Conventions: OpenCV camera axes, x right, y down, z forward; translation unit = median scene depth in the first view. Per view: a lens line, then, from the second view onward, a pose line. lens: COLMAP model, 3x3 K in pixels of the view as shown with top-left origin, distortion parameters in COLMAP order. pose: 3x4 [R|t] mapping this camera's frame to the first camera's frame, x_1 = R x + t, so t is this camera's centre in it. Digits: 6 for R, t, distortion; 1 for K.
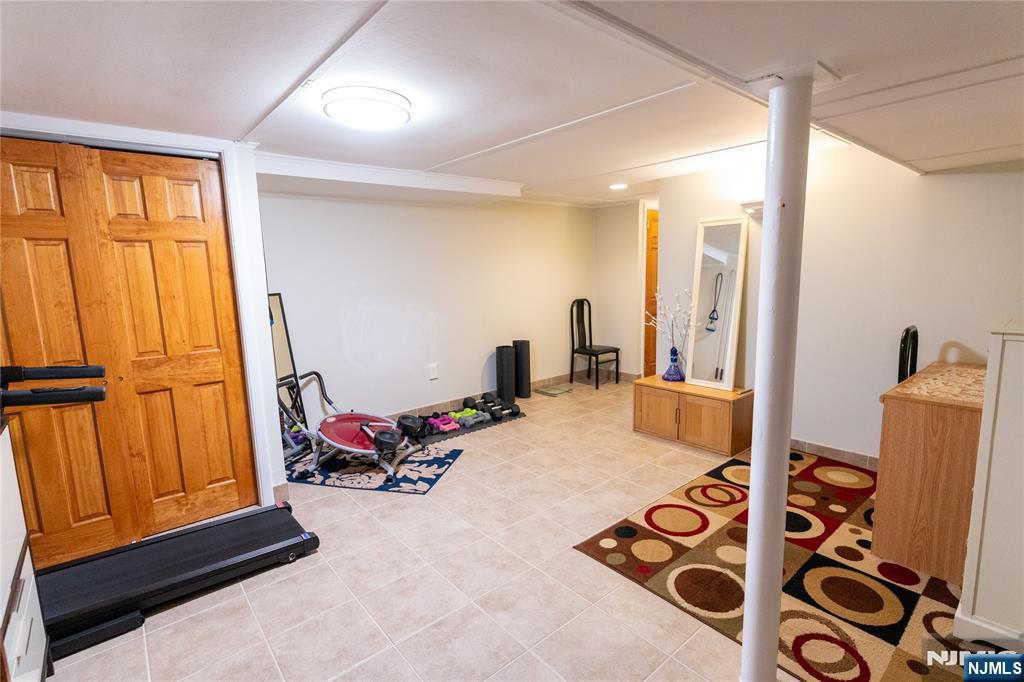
lens RADIAL K [[482.9, 0, 507.6], [0, 482.9, 342.1], [0, 0, 1]] dist [0.001205, -0.000546]
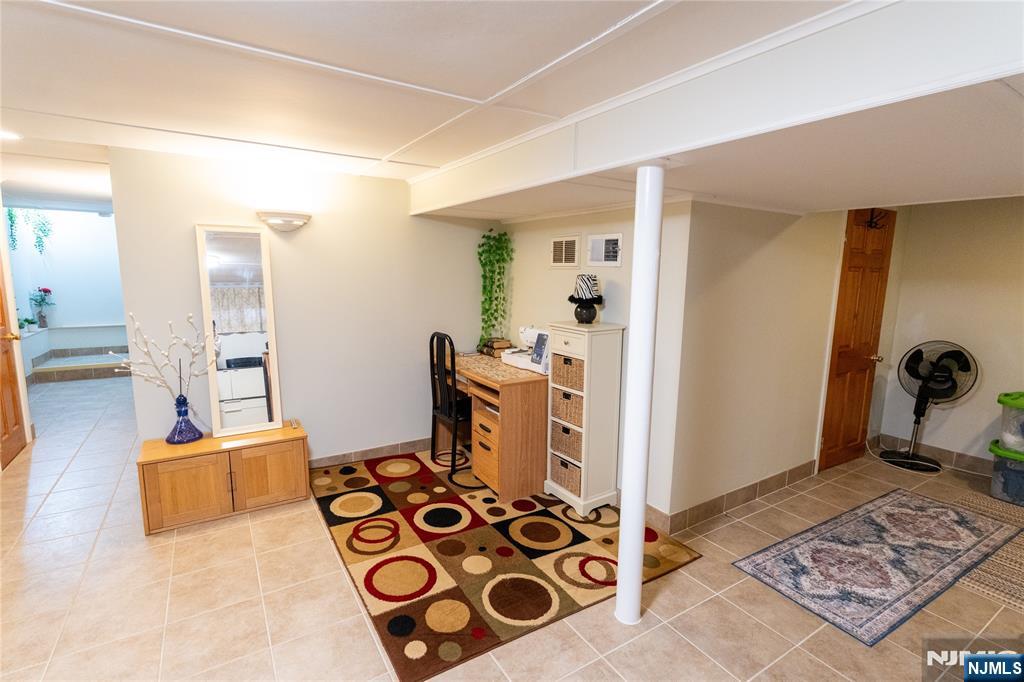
lens RADIAL K [[482.9, 0, 510.9], [0, 482.9, 342.2], [0, 0, 1]] dist [0.001205, -0.000546]
pose [[0.132861, -0.119329, 0.983925, -0.431033], [0.130422, 0.986198, 0.101994, -0.115548], [-0.982516, 0.114775, 0.146590, 0.621182]]
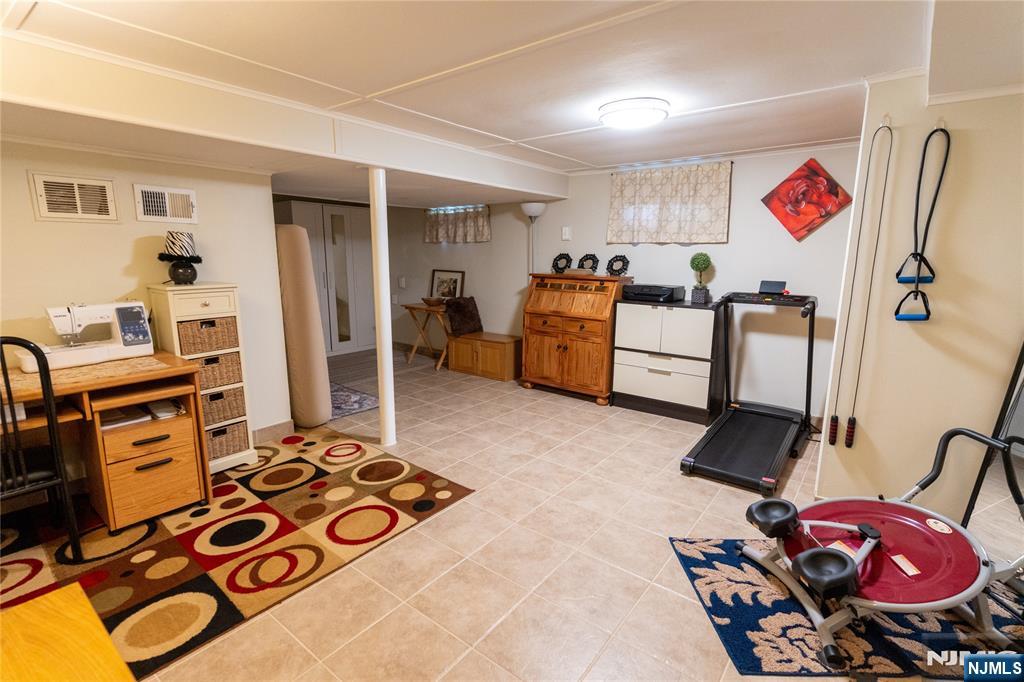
lens RADIAL K [[482.9, 0, 510.6], [0, 482.9, 339.4], [0, 0, 1]] dist [0.001205, -0.000546]
pose [[-0.976035, 0.057000, -0.210018, 0.246834], [-0.014547, 0.945838, 0.324312, -0.260001], [0.217129, 0.319594, -0.922342, 1.774797]]
